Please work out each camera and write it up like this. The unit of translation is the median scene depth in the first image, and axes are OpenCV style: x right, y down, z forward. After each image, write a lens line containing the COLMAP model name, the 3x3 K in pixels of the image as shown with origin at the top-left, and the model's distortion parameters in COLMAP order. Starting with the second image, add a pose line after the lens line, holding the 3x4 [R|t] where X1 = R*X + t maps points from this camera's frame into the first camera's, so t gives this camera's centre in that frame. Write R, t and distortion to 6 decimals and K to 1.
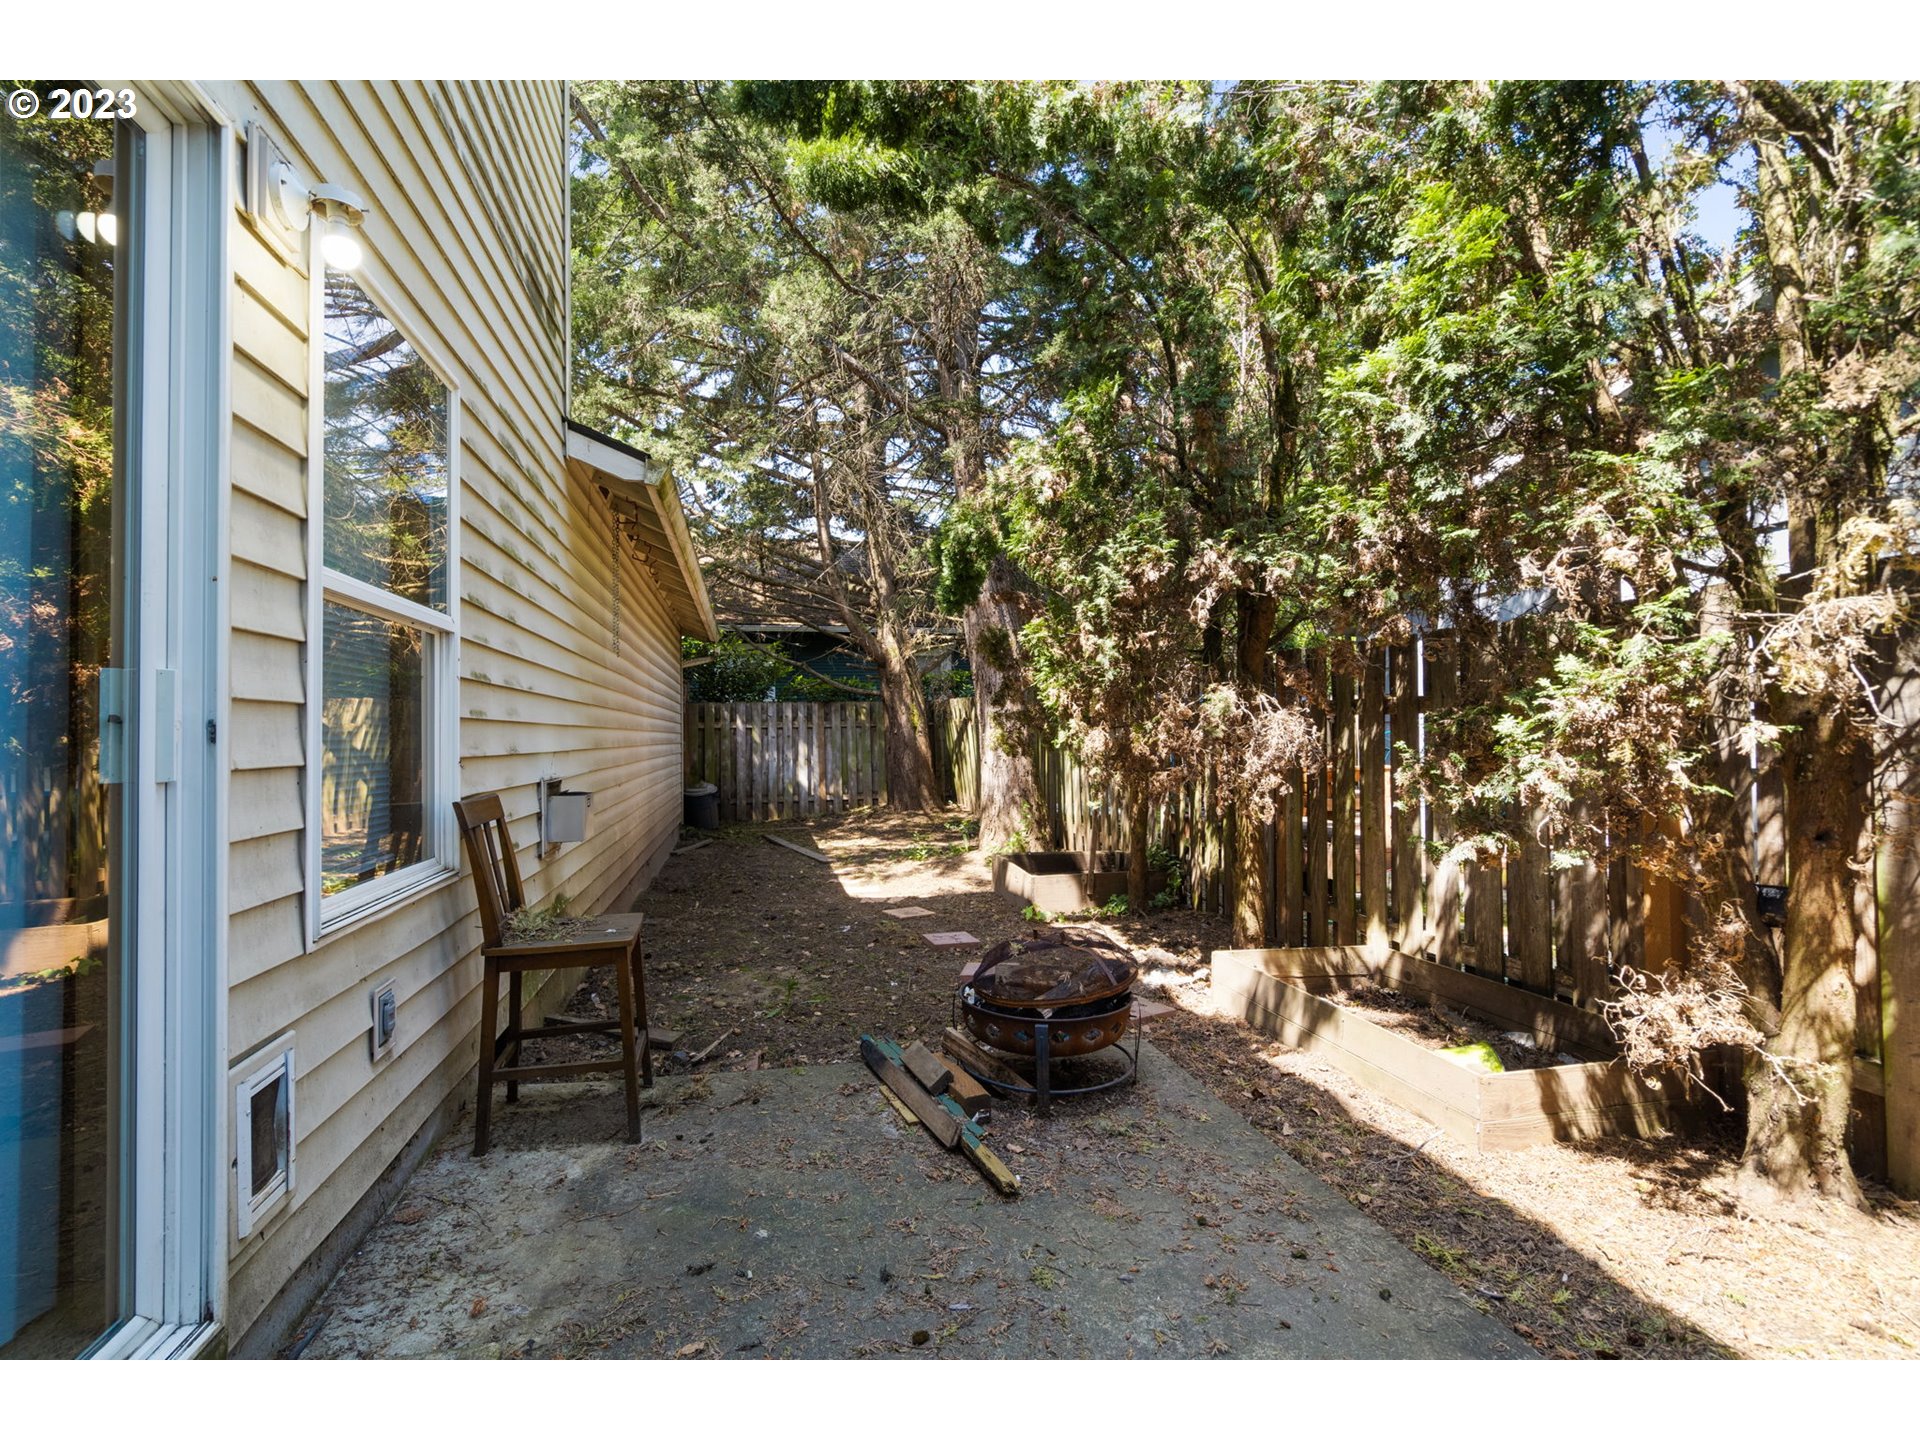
lens RADIAL K [[882.2, 0, 953.7], [0, 882.2, 729.9], [0, 0, 1]] dist [-0.001415, 0.000679]
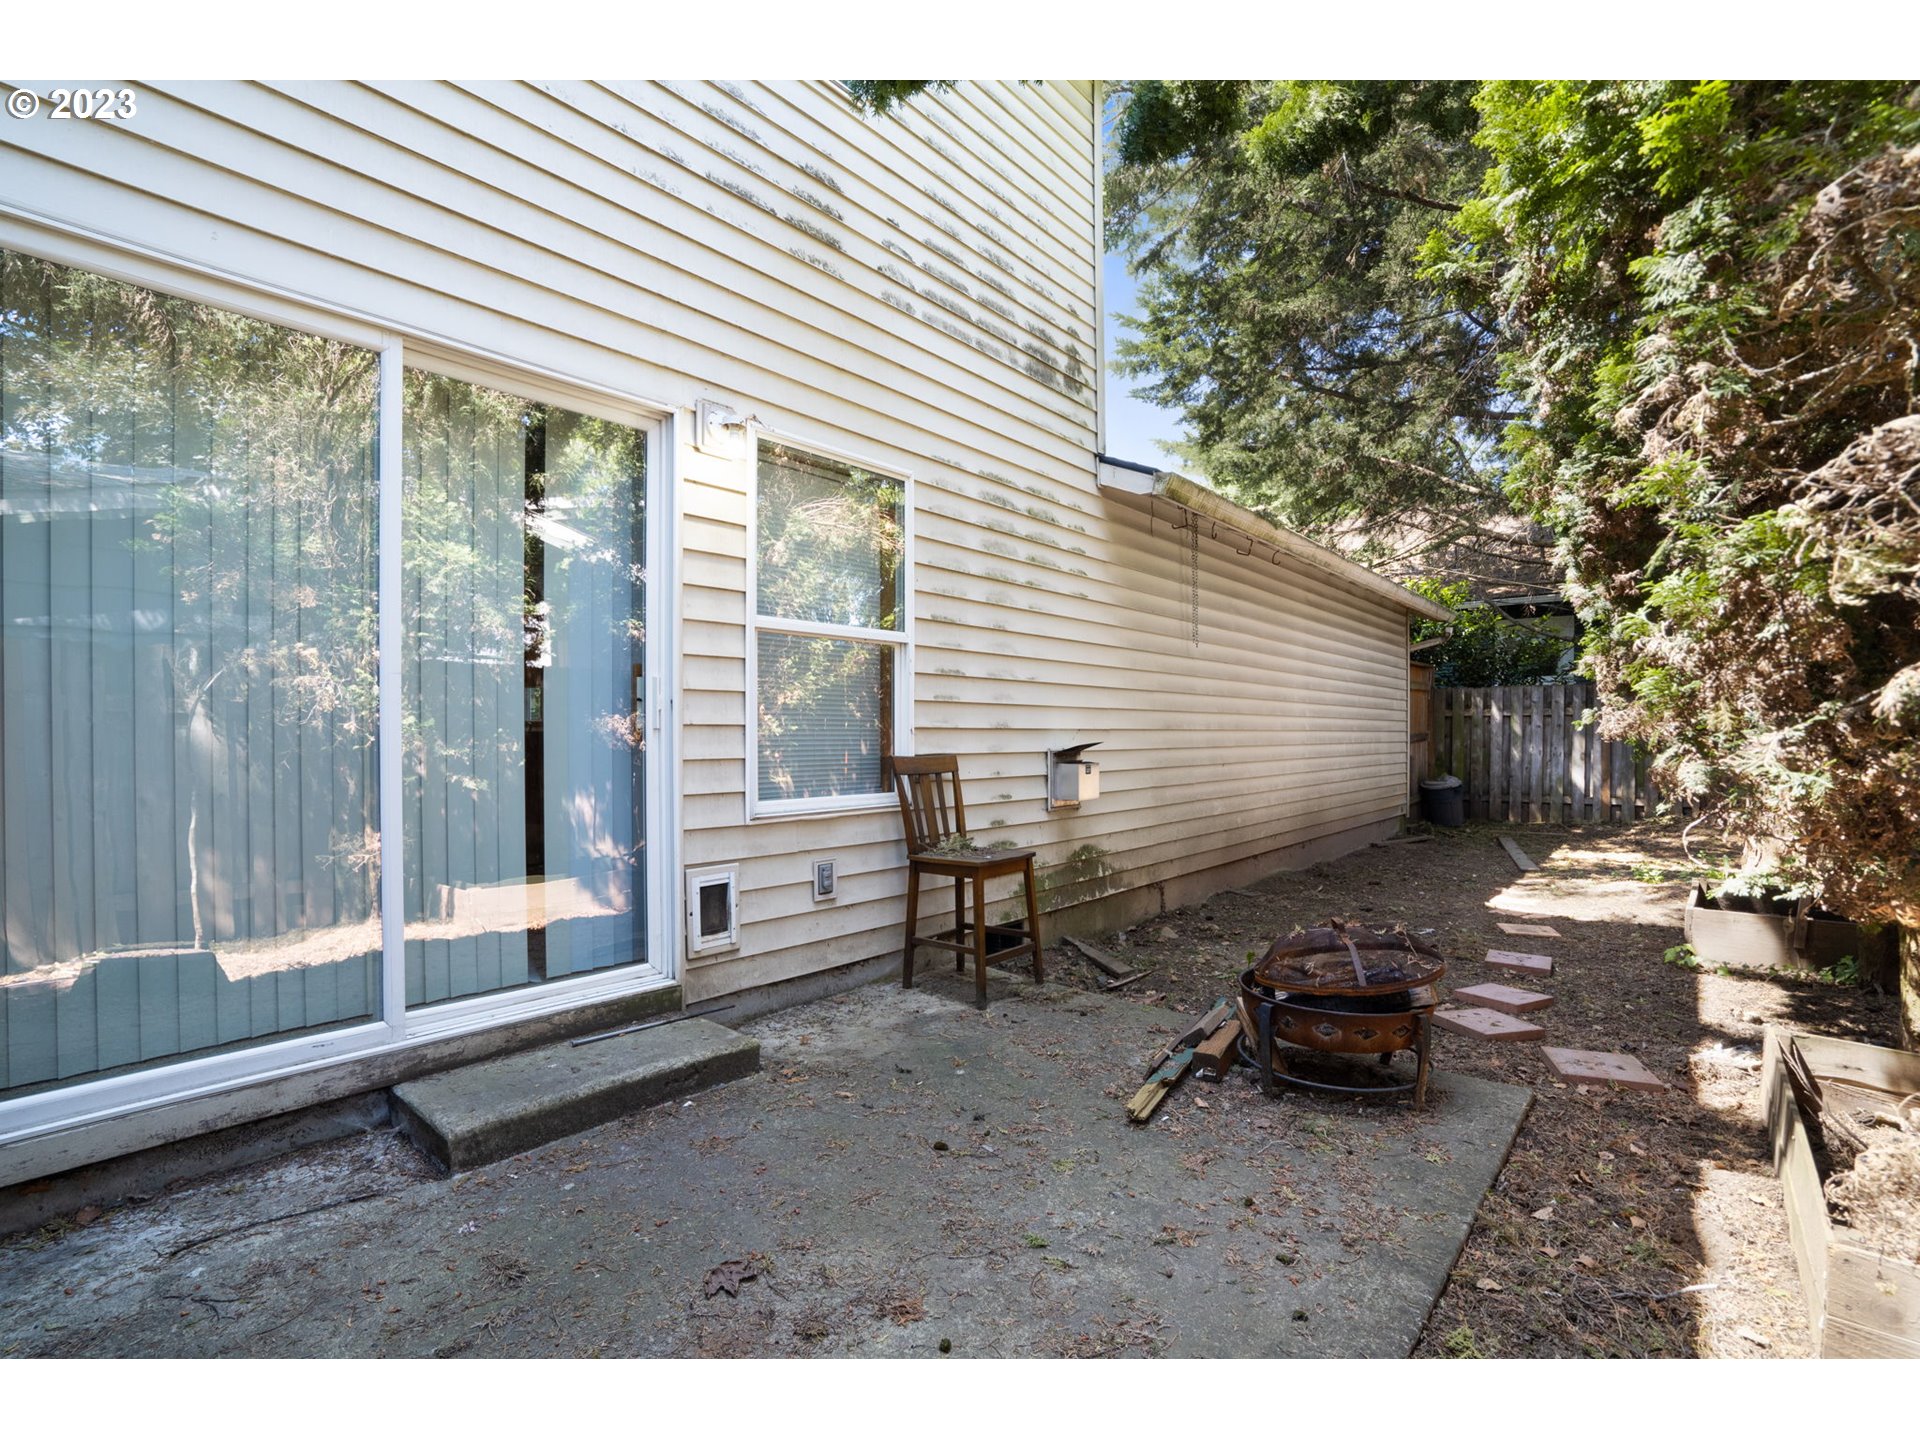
lens RADIAL K [[916.1, 0, 951.5], [0, 916.1, 760.4], [0, 0, 1]] dist [-0.062342, -0.000013]
pose [[0.593916, 0.031133, -0.803924, 0.452693], [0.000843, 0.999226, 0.039319, 0.017413], [0.804526, -0.024030, 0.593431, 0.084688]]
